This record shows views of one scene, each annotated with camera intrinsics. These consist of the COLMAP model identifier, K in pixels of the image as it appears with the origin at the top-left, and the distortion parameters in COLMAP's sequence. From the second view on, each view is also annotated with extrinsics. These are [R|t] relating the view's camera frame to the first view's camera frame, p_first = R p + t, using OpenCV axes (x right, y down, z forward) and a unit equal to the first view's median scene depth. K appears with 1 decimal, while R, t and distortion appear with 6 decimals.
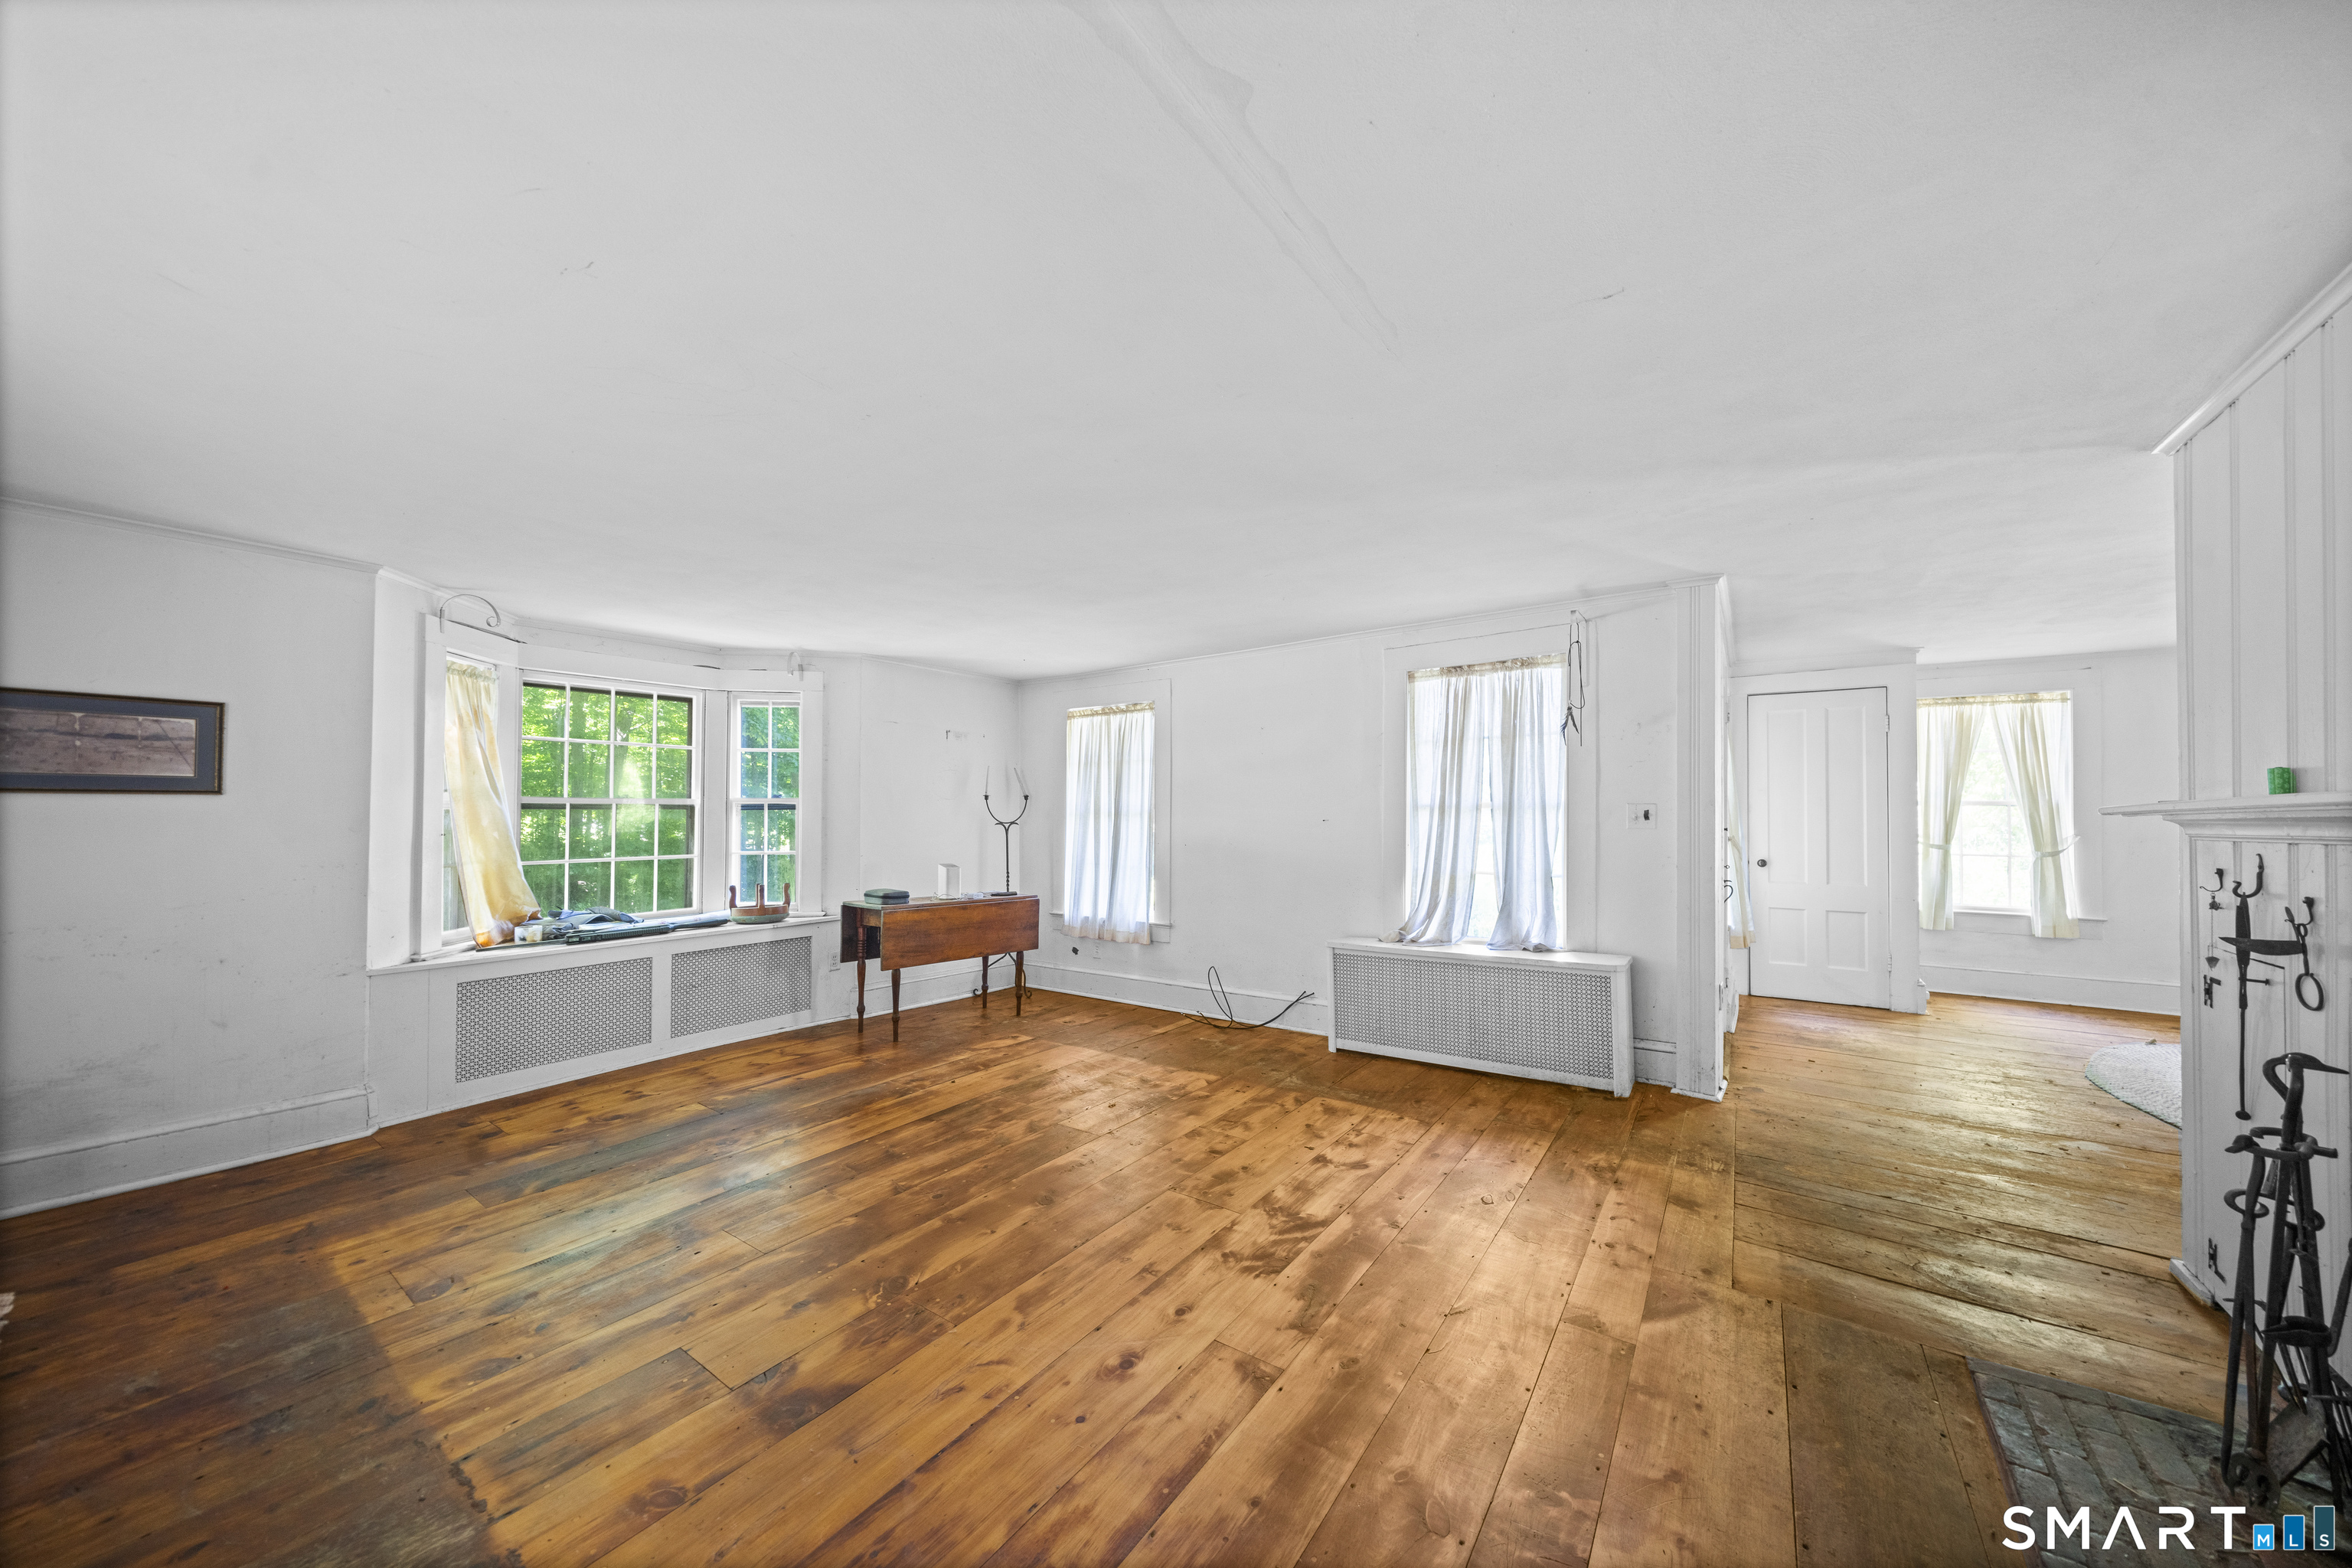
lens RADIAL K [[799.3, 0, 1193.1], [0, 799.3, 799.8], [0, 0, 1]] dist [-0.006739, -0.000106]
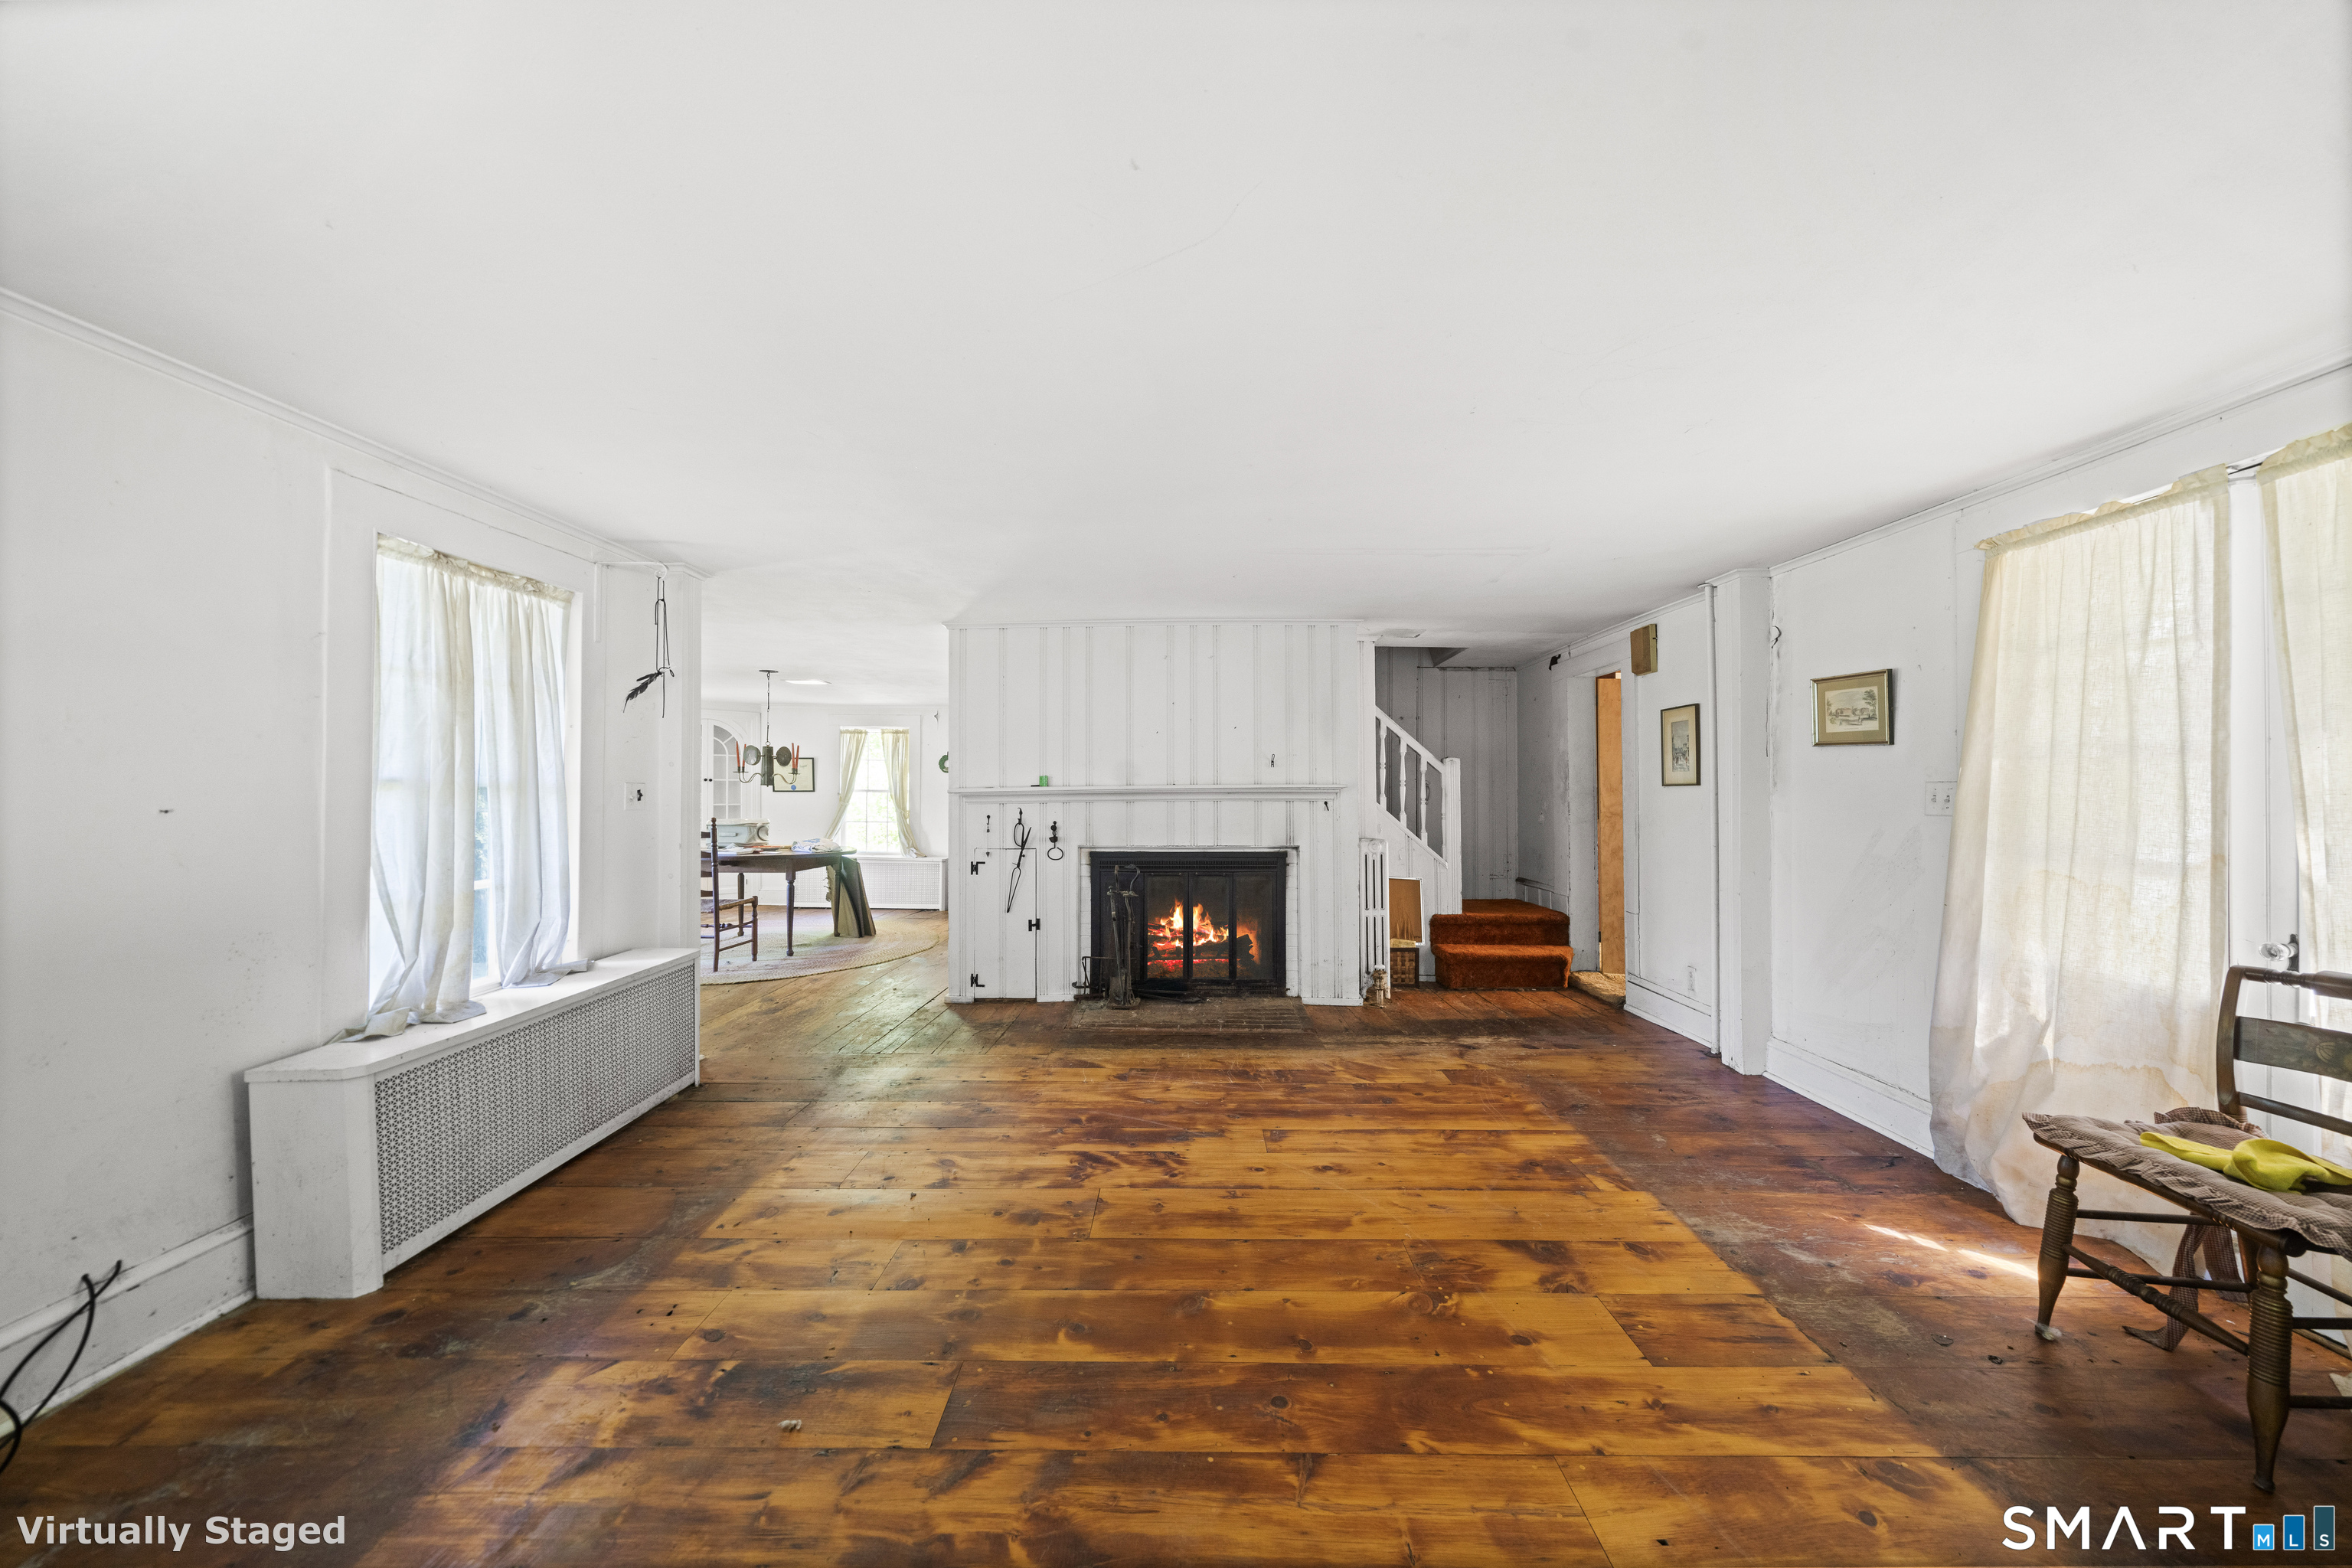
lens RADIAL K [[799.3, 0, 1165.7], [0, 799.3, 789.6], [0, 0, 1]] dist [-0.006739, -0.000106]
pose [[-0.541946, 0.004746, 0.840400, -0.697545], [-0.010456, 0.999869, -0.012390, 0.022632], [-0.840348, -0.015502, -0.541825, 1.240416]]
